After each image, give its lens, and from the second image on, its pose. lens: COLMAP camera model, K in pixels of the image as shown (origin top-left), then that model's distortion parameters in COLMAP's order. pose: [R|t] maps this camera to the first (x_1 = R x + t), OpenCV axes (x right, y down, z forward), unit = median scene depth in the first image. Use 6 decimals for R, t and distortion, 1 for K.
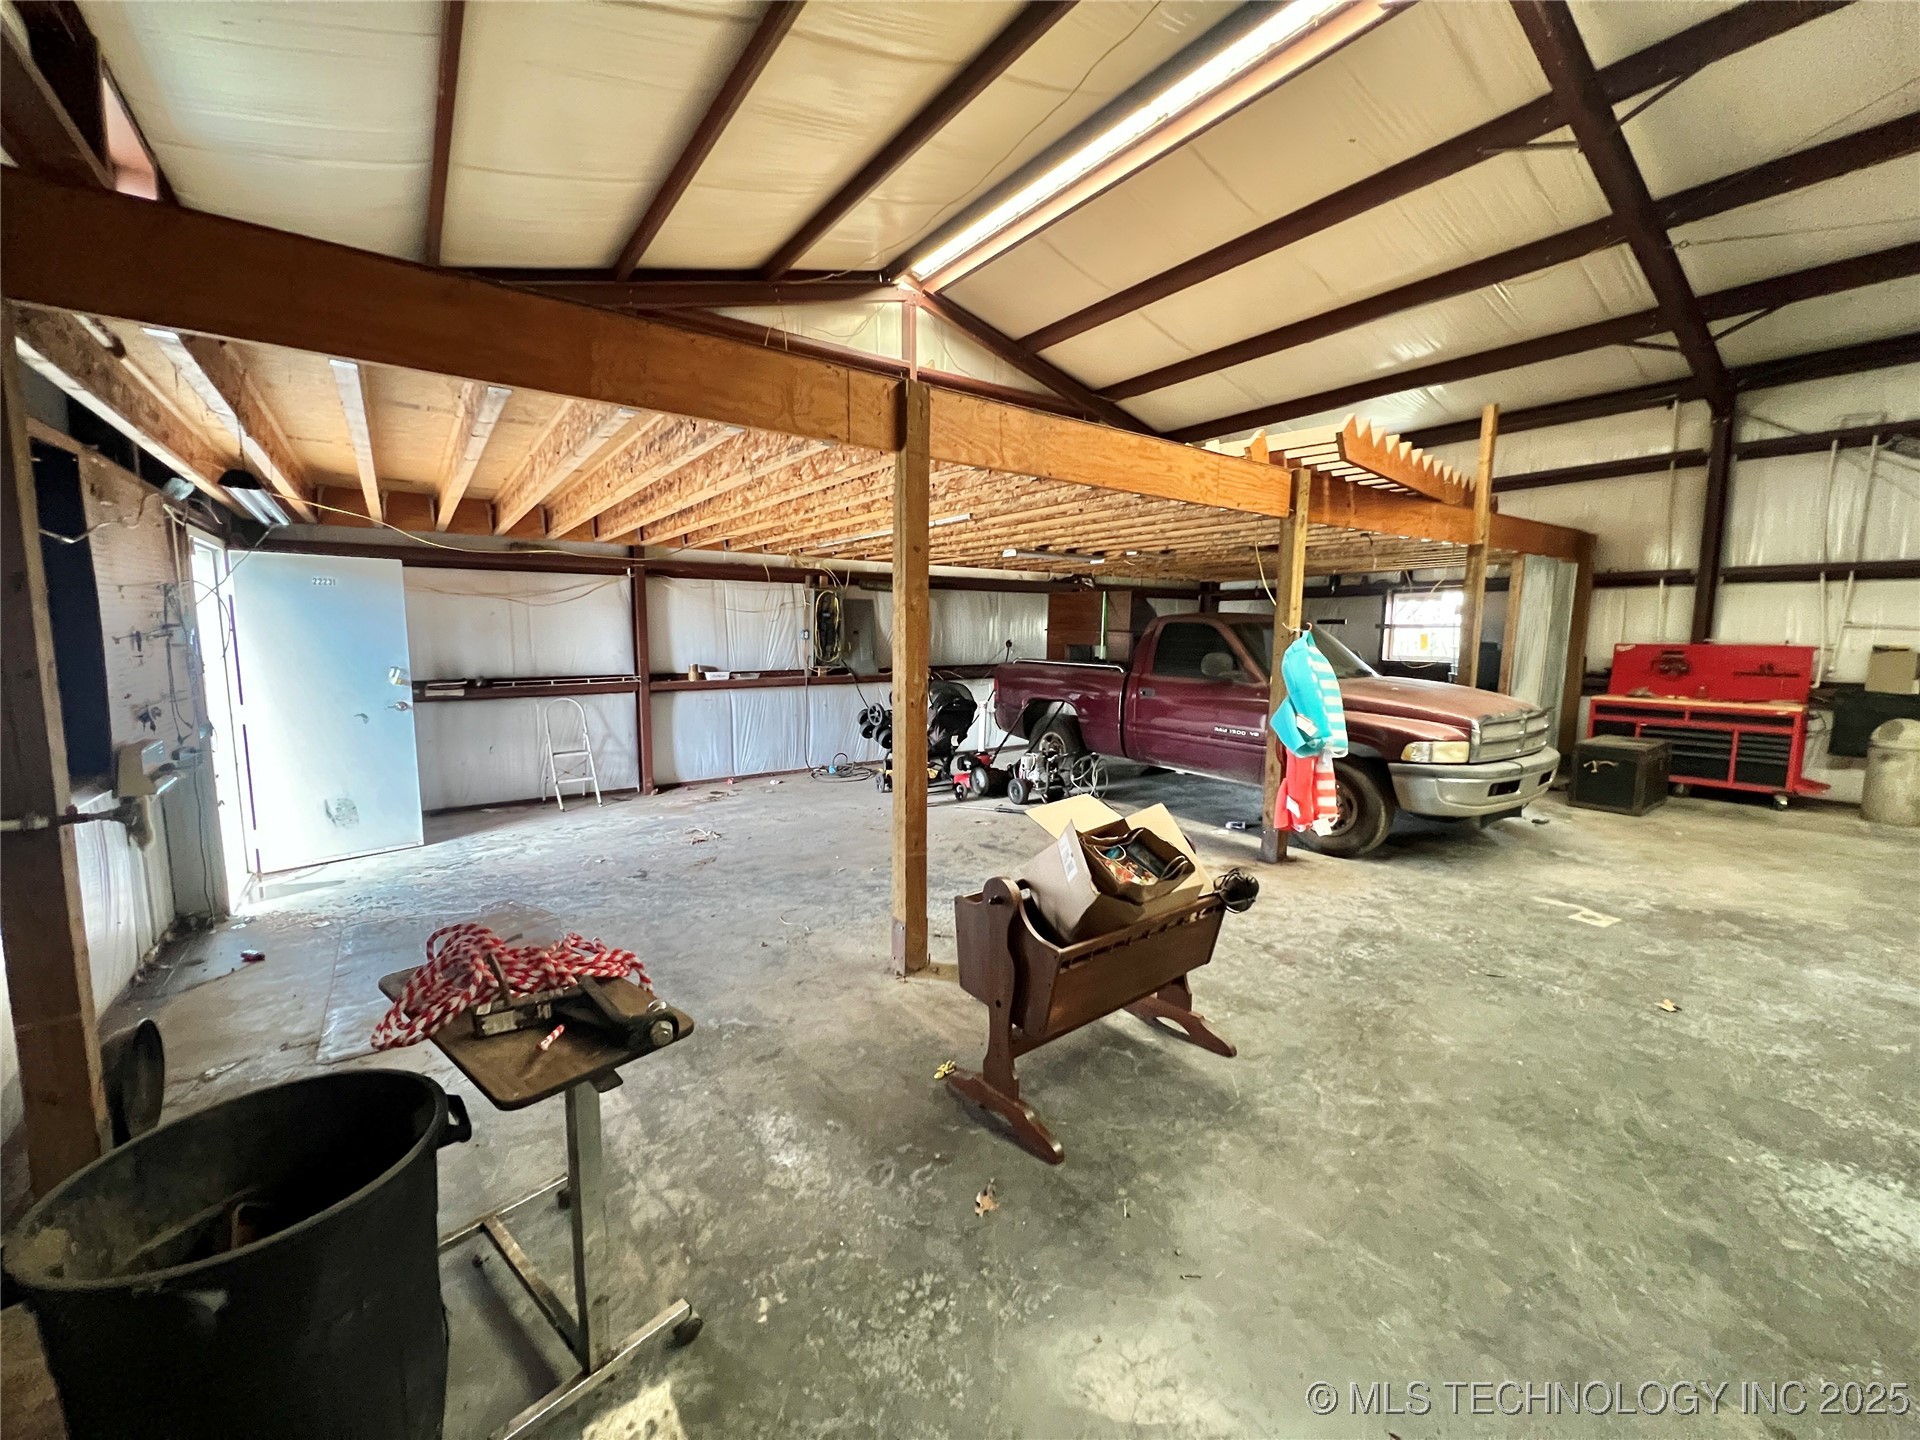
lens RADIAL K [[766.7, 0, 955.7], [0, 766.7, 716.8], [0, 0, 1]] dist [-0.002279, 0.000437]
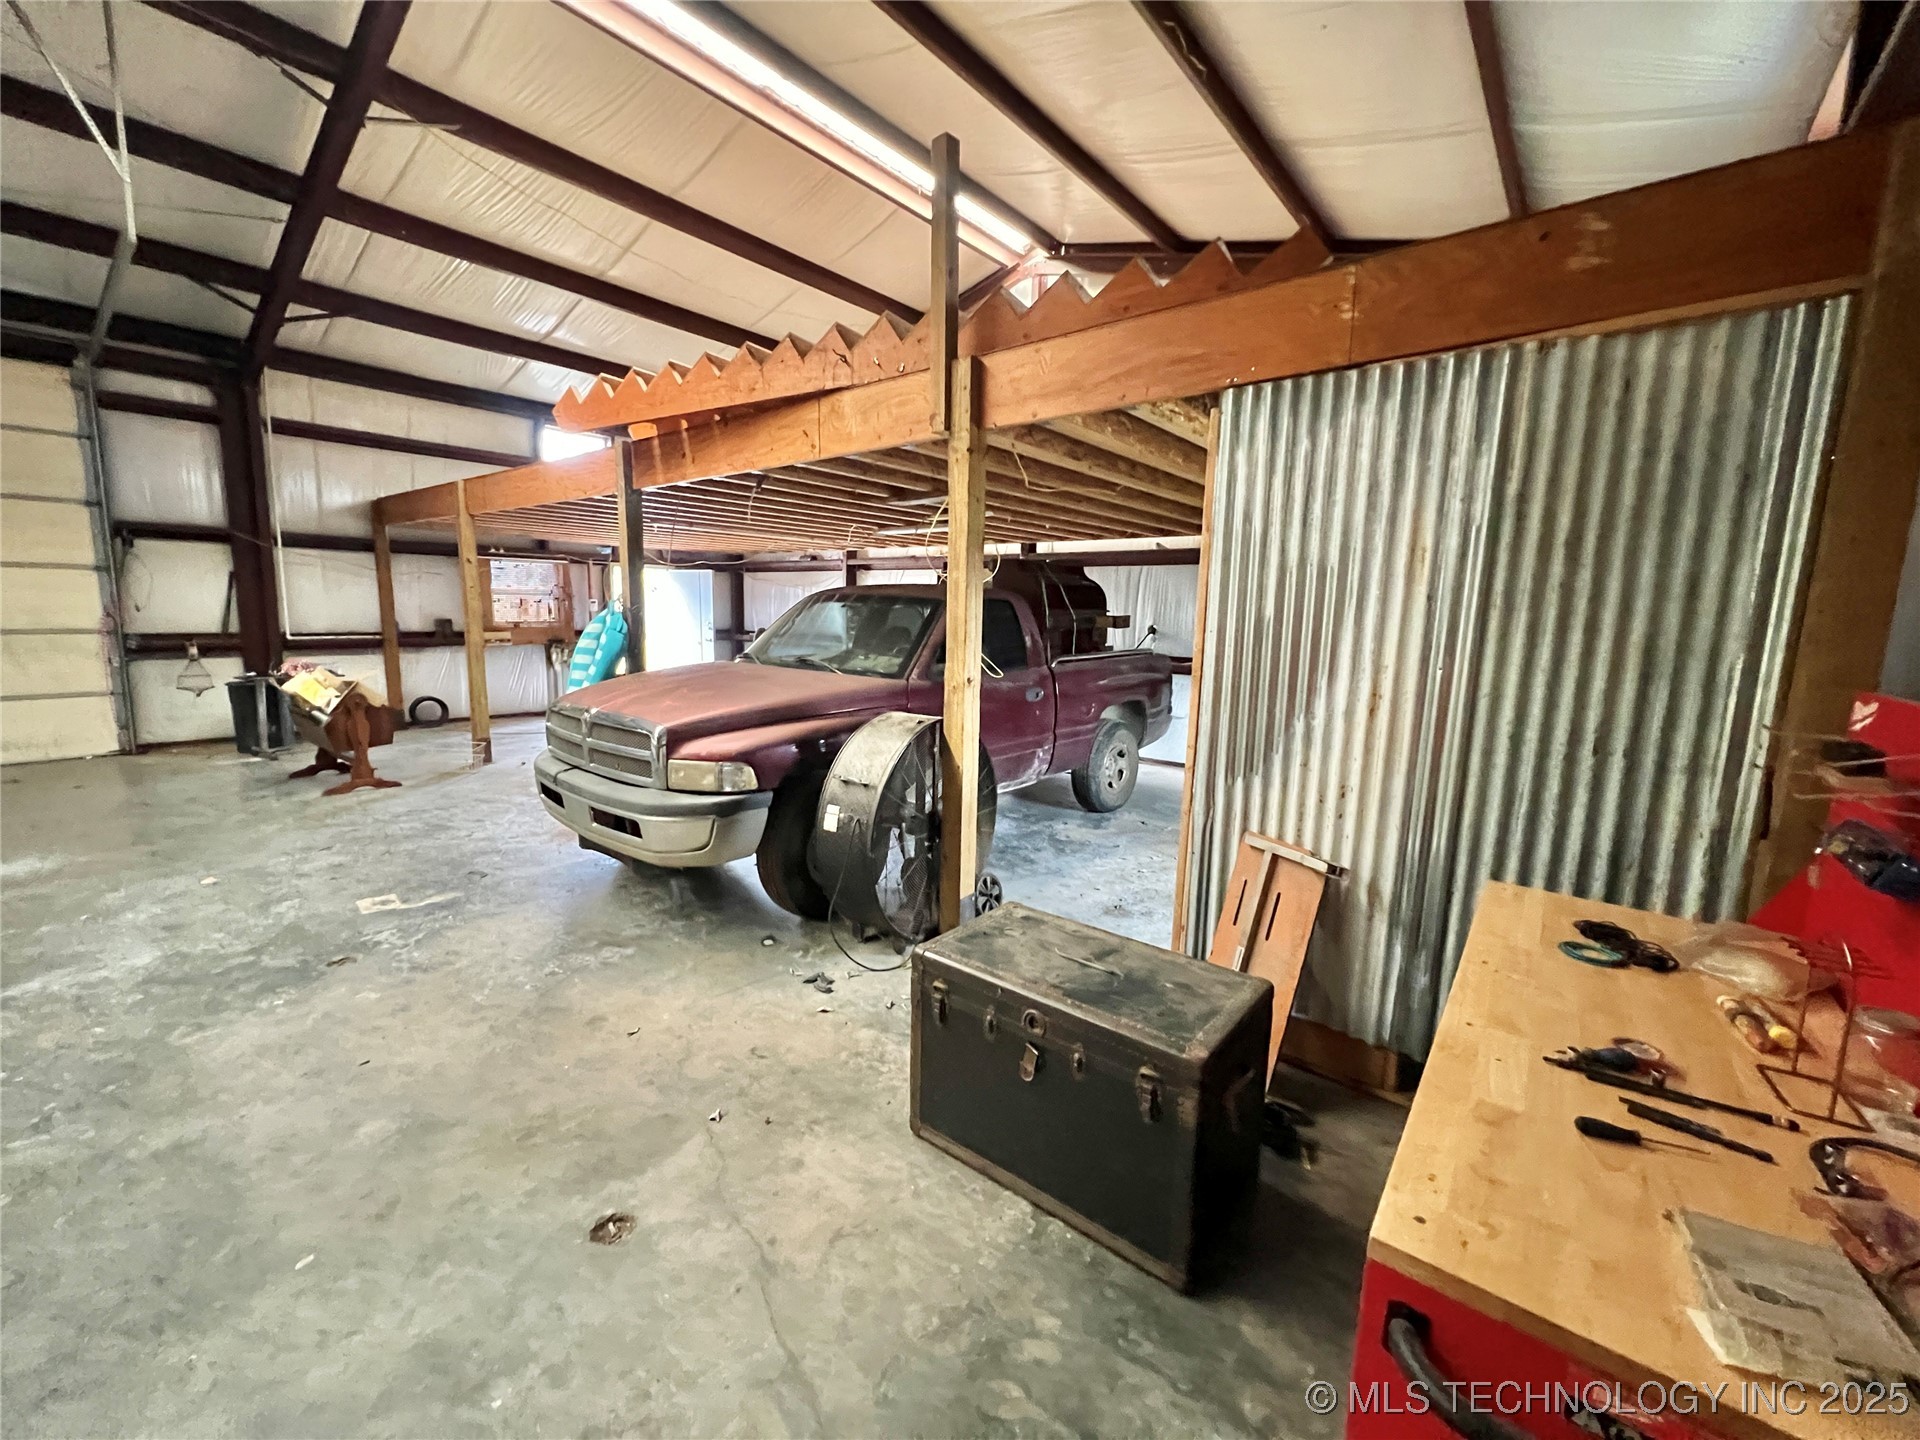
lens RADIAL K [[768.3, 0, 956.0], [0, 768.3, 716.6], [0, 0, 1]] dist [-0.001114, 0.000109]
pose [[0.249686, 0.134689, -0.958914, 1.104424], [-0.132566, 0.985710, 0.103935, -0.088863], [0.959210, 0.101168, 0.263973, 0.827260]]
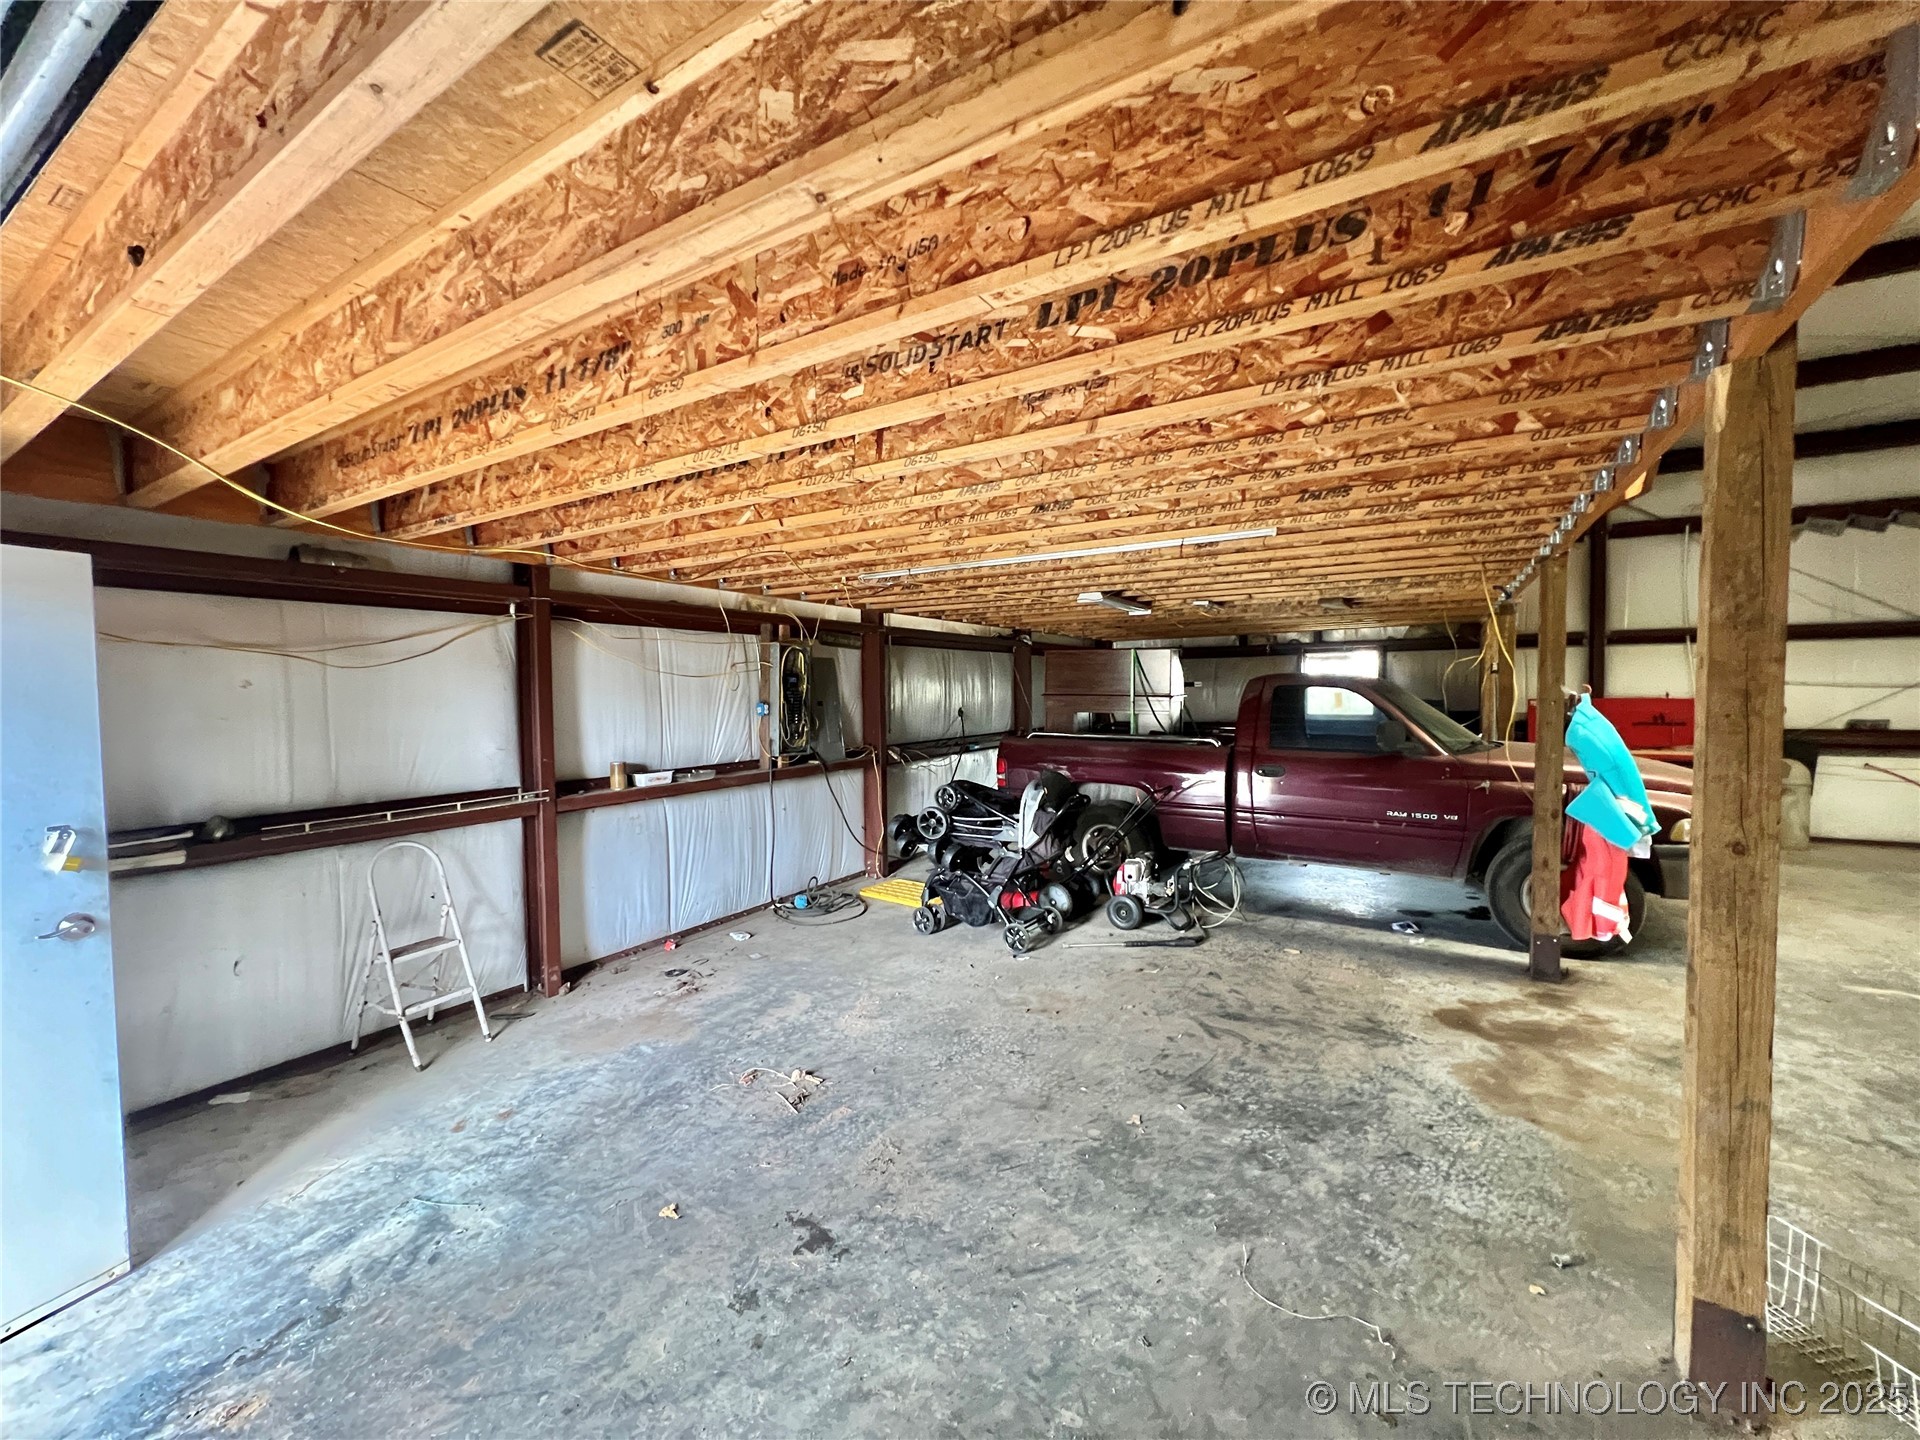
lens RADIAL K [[766.0, 0, 957.5], [0, 766.0, 717.0], [0, 0, 1]] dist [-0.001542, 0.000081]
pose [[0.923186, -0.028232, 0.383315, -0.340979], [0.058140, 0.996080, -0.066660, -0.050148], [-0.379930, 0.083826, 0.921209, 0.347038]]
